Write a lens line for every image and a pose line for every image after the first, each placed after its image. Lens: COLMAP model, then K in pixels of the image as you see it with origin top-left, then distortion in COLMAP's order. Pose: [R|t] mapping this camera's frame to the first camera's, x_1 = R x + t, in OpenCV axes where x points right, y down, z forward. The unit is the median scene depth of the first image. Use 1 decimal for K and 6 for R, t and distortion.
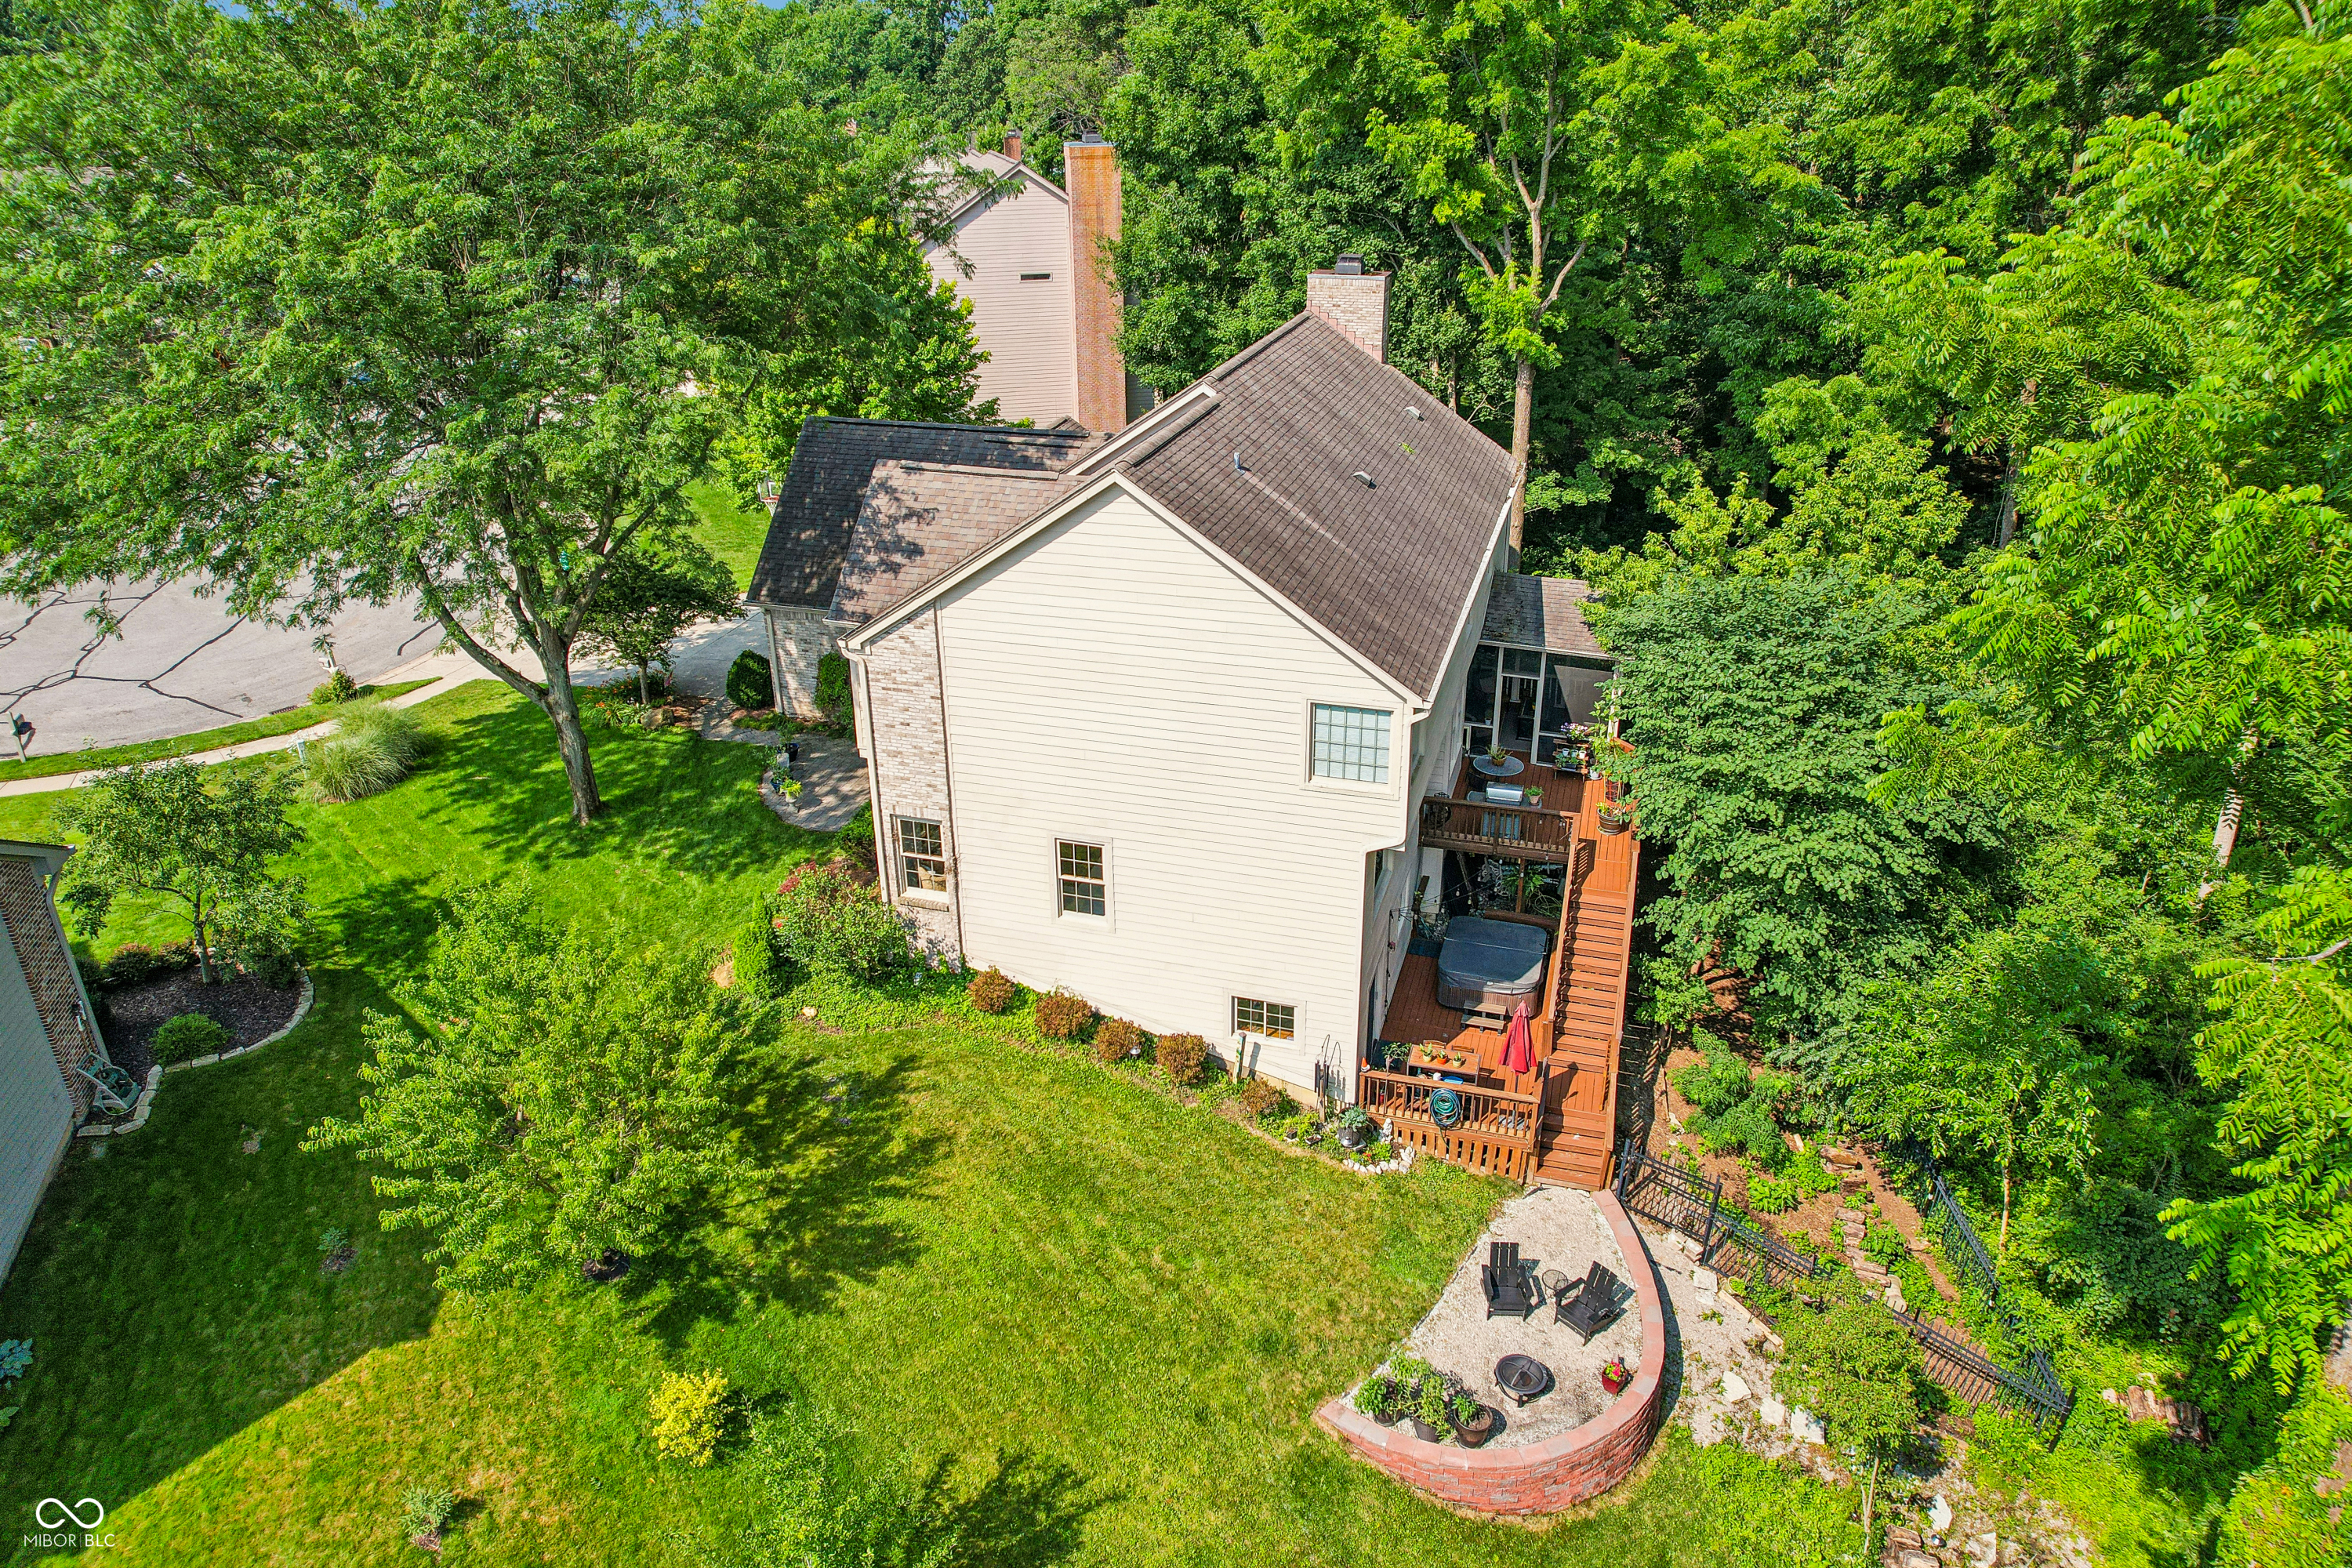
lens RADIAL K [[1510.3, 0, 1178.2], [0, 1510.3, 835.8], [0, 0, 1]] dist [-0.084215, 0.075979]
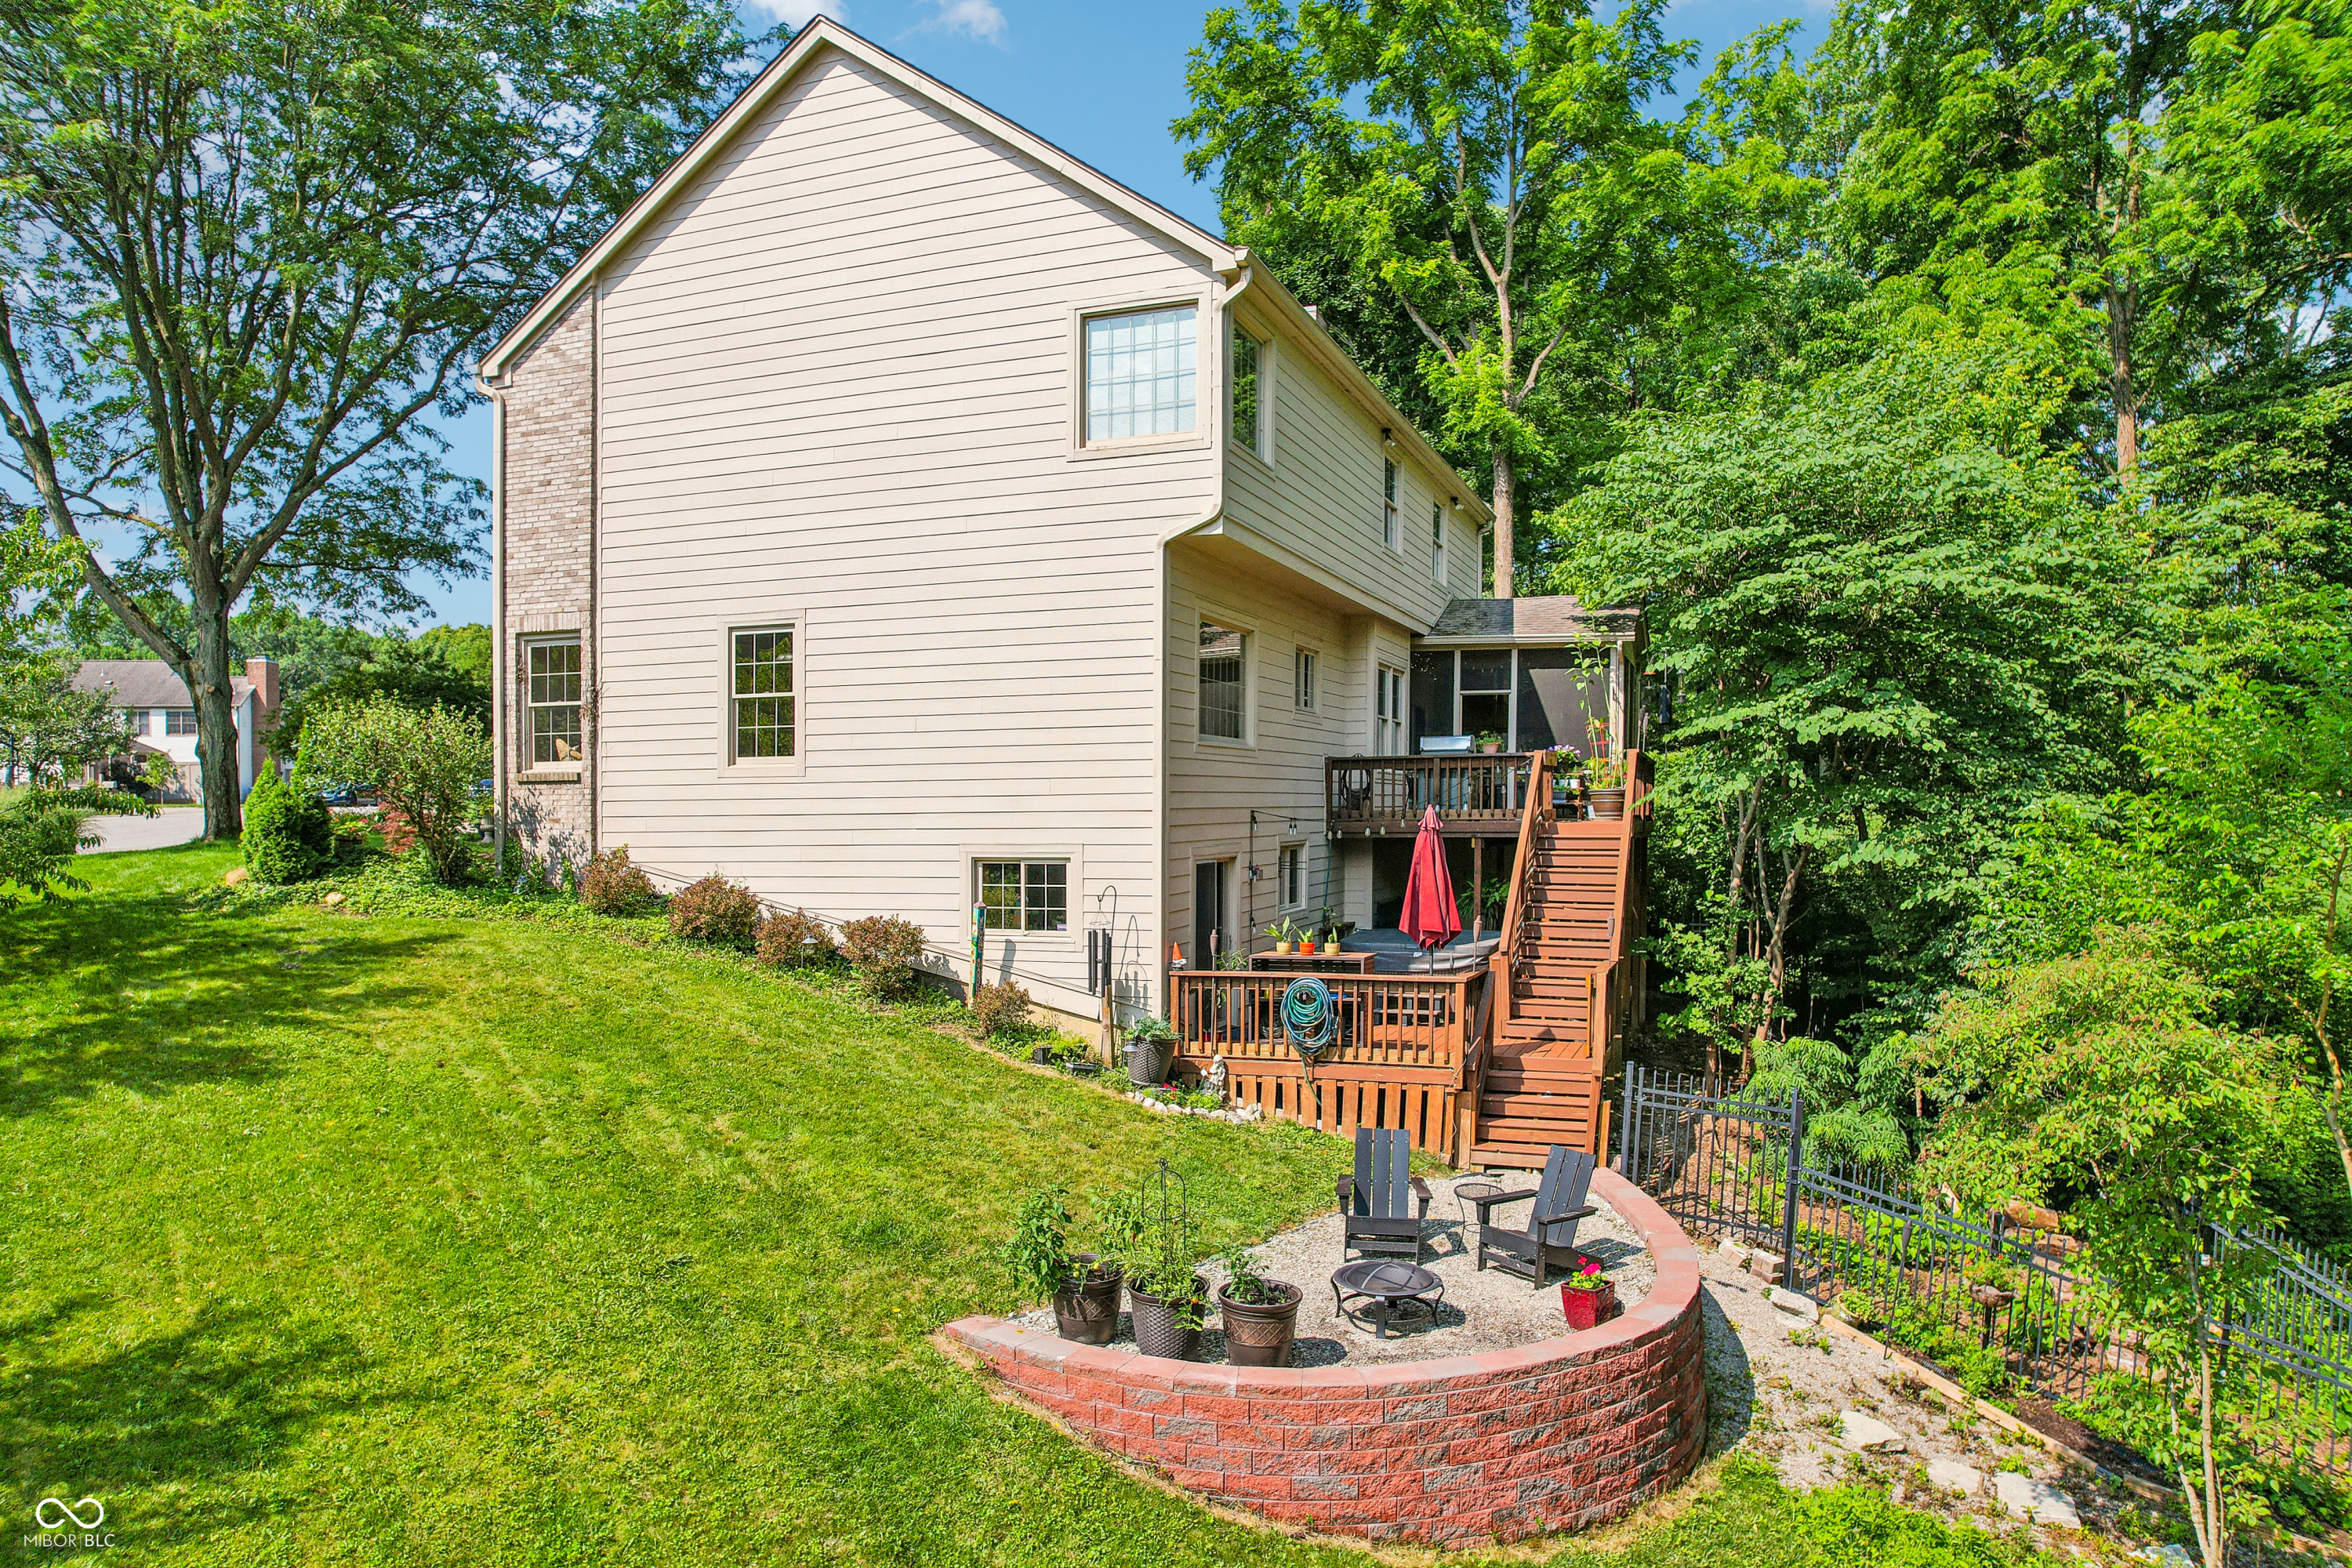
lens RADIAL K [[1641.0, 0, 1148.9], [0, 1641.0, 785.7], [0, 0, 1]] dist [-0.099648, 0.108411]
pose [[0.998376, 0.026679, -0.050336, 0.140851], [-0.044084, 0.921454, -0.385978, 0.333873], [0.036085, 0.387570, 0.921134, 0.371376]]
